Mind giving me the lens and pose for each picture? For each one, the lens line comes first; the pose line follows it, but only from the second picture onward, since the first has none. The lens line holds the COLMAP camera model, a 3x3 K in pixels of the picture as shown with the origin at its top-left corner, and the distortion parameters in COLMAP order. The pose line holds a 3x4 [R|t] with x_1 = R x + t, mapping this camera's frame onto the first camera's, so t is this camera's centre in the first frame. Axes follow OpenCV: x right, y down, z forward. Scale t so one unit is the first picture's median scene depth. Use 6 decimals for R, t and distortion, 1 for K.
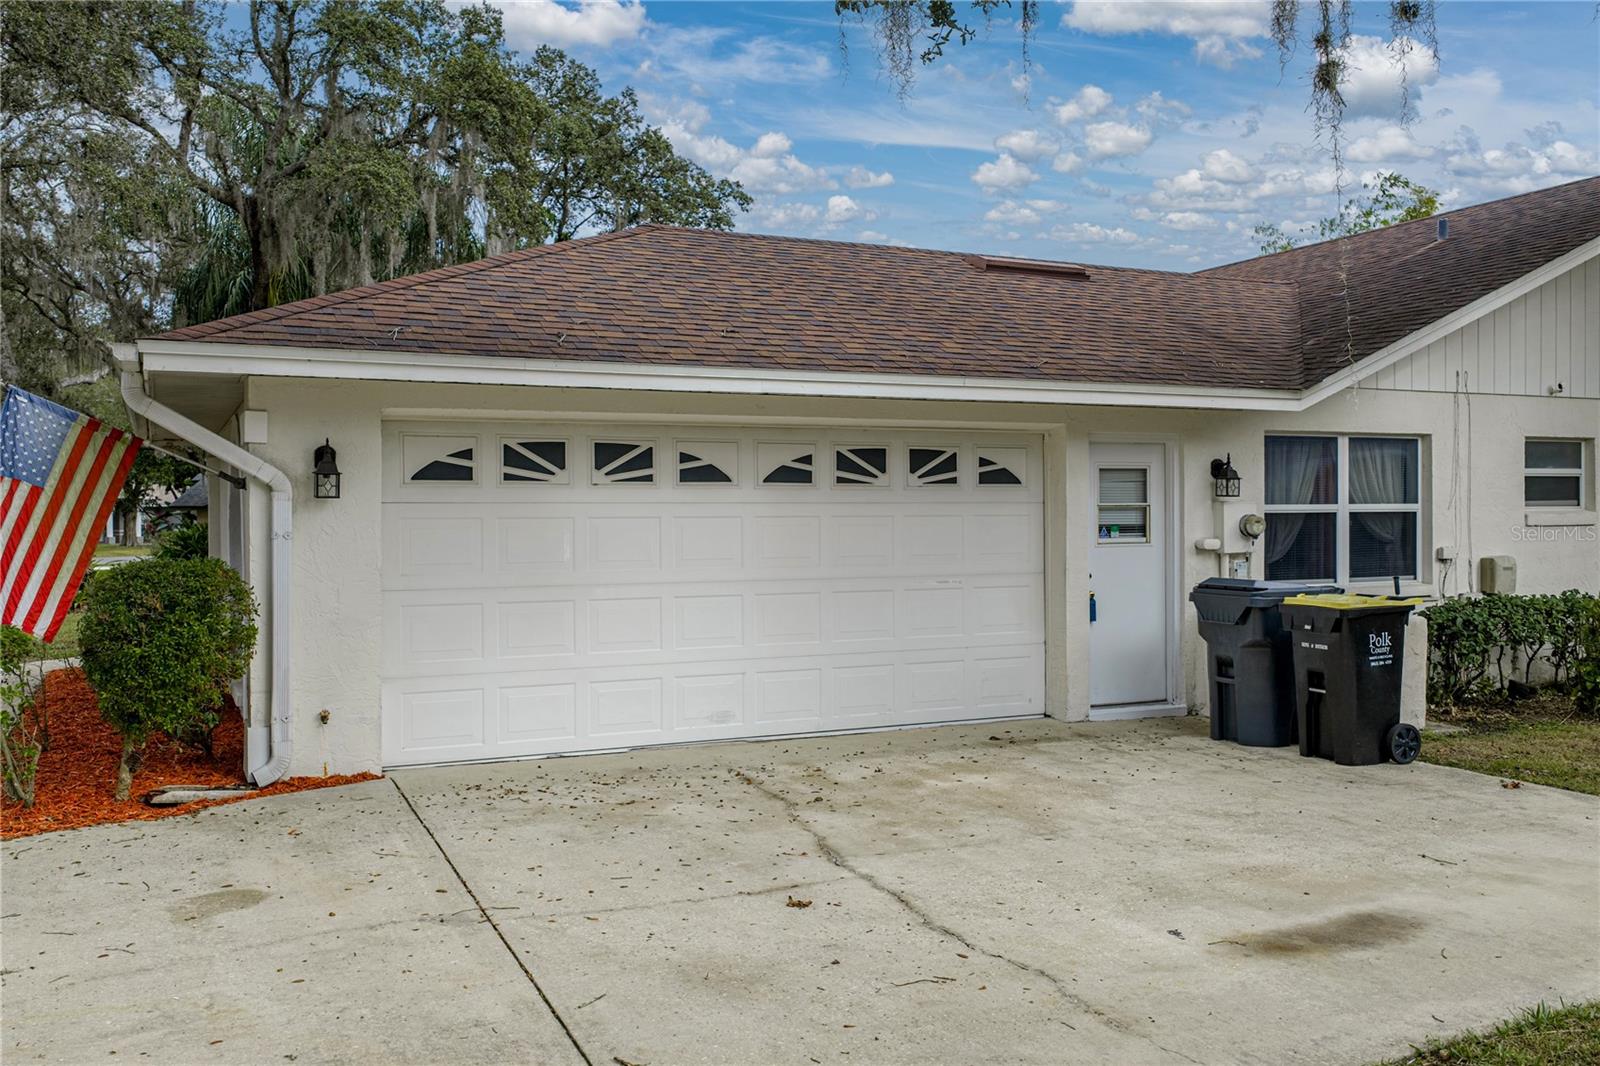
lens RADIAL K [[1355.9, 0, 803.2], [0, 1355.9, 526.6], [0, 0, 1]] dist [0.001370, -0.005487]
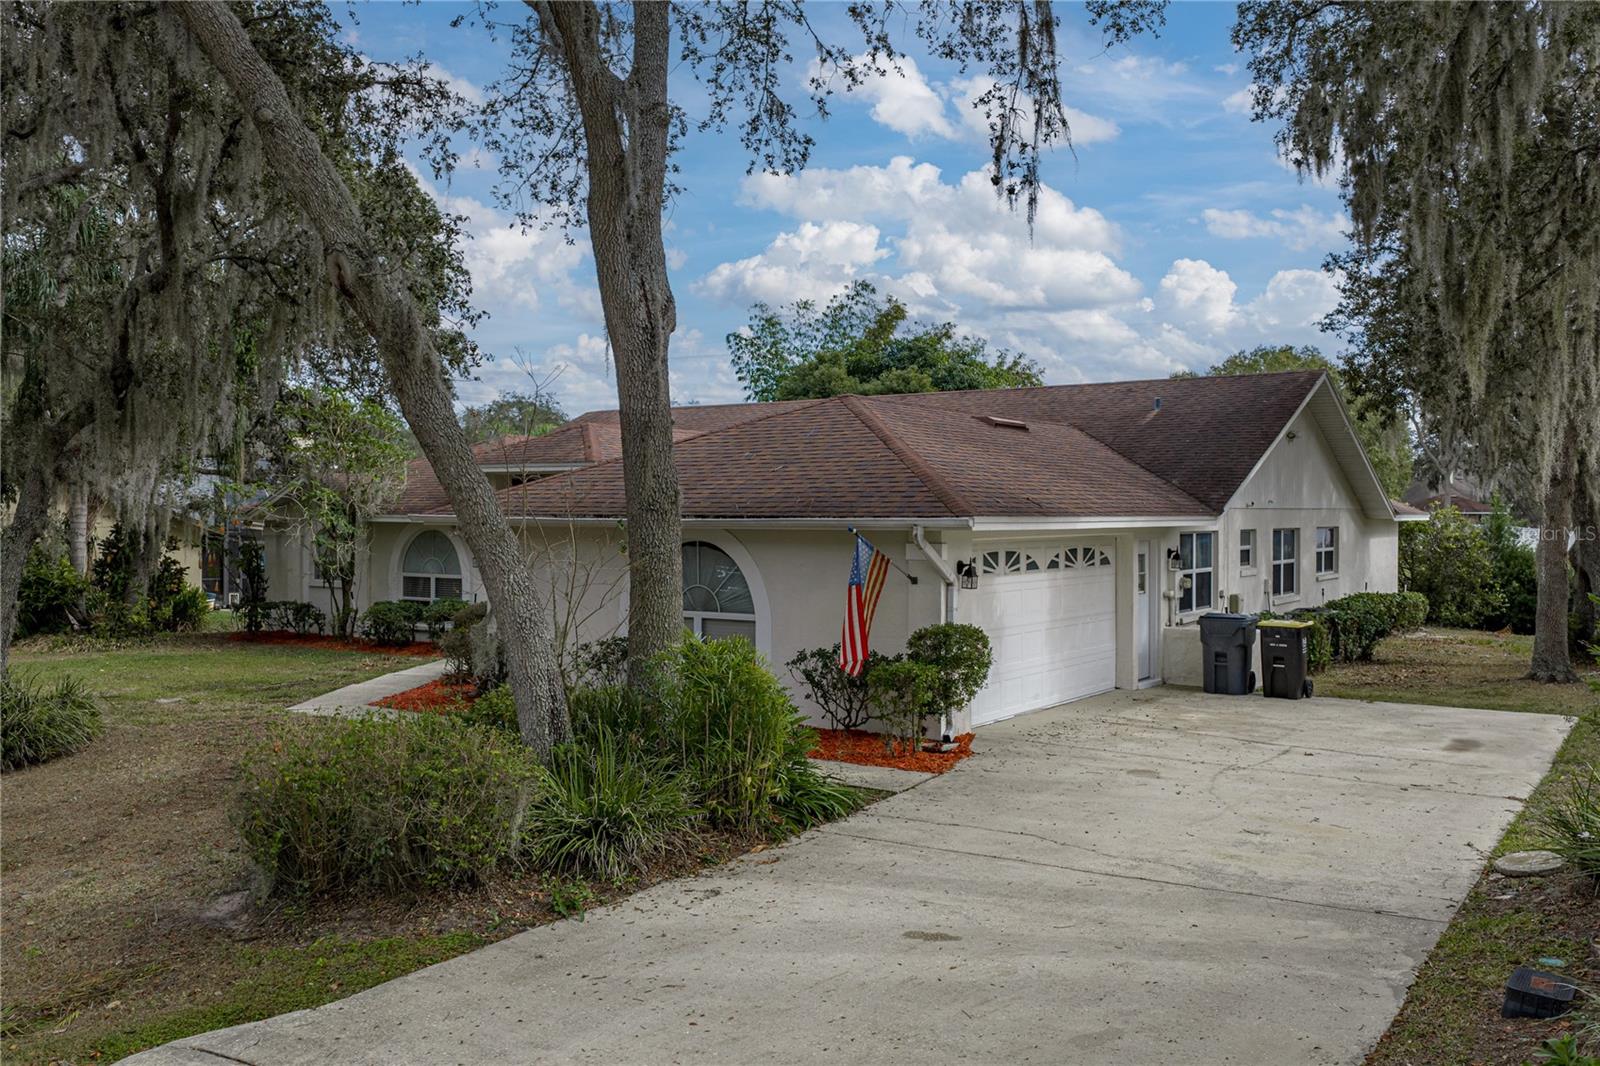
lens RADIAL K [[1355.9, 0, 803.2], [0, 1355.9, 526.6], [0, 0, 1]] dist [0.001370, -0.005487]
pose [[0.861131, 0.001595, 0.508381, -0.995969], [0.000180, 0.999994, -0.003442, -0.066806], [-0.508383, 0.003056, 0.861126, -0.336420]]
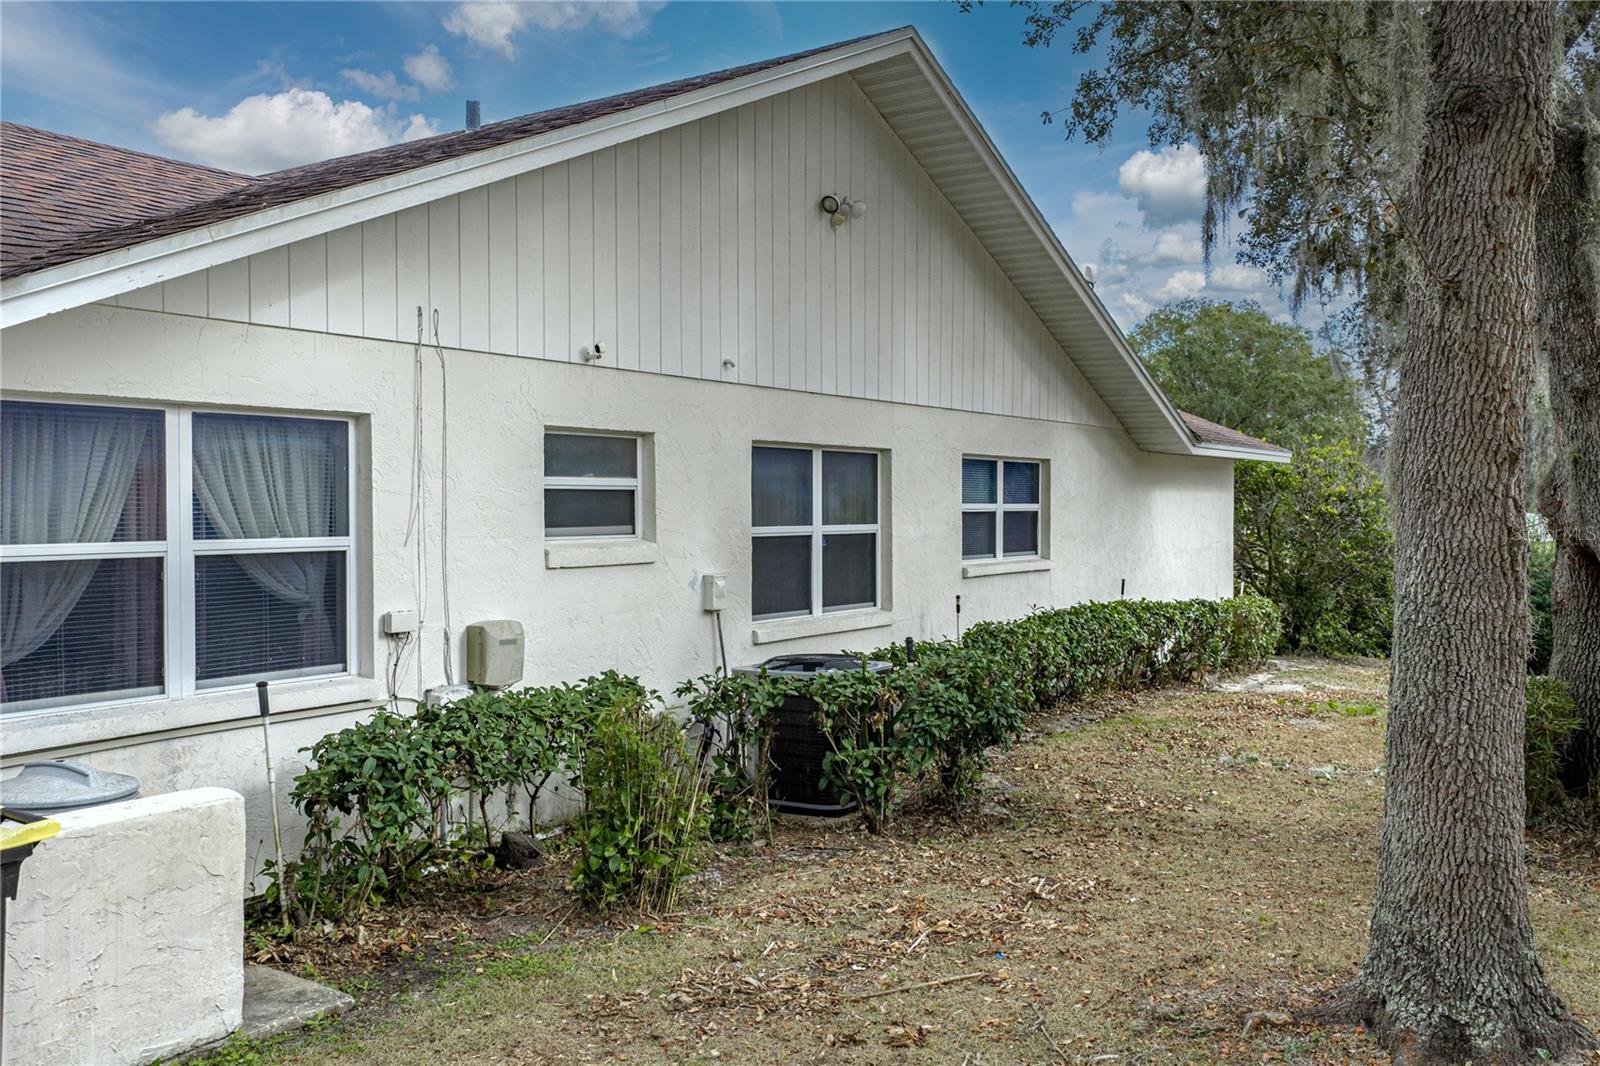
lens RADIAL K [[1355.9, 0, 803.2], [0, 1355.9, 526.6], [0, 0, 1]] dist [0.001370, -0.005487]
pose [[0.855884, -0.005589, 0.517138, 0.323580], [0.006891, 0.999976, -0.000598, -0.019417], [-0.517122, 0.004076, 0.855902, 0.419391]]
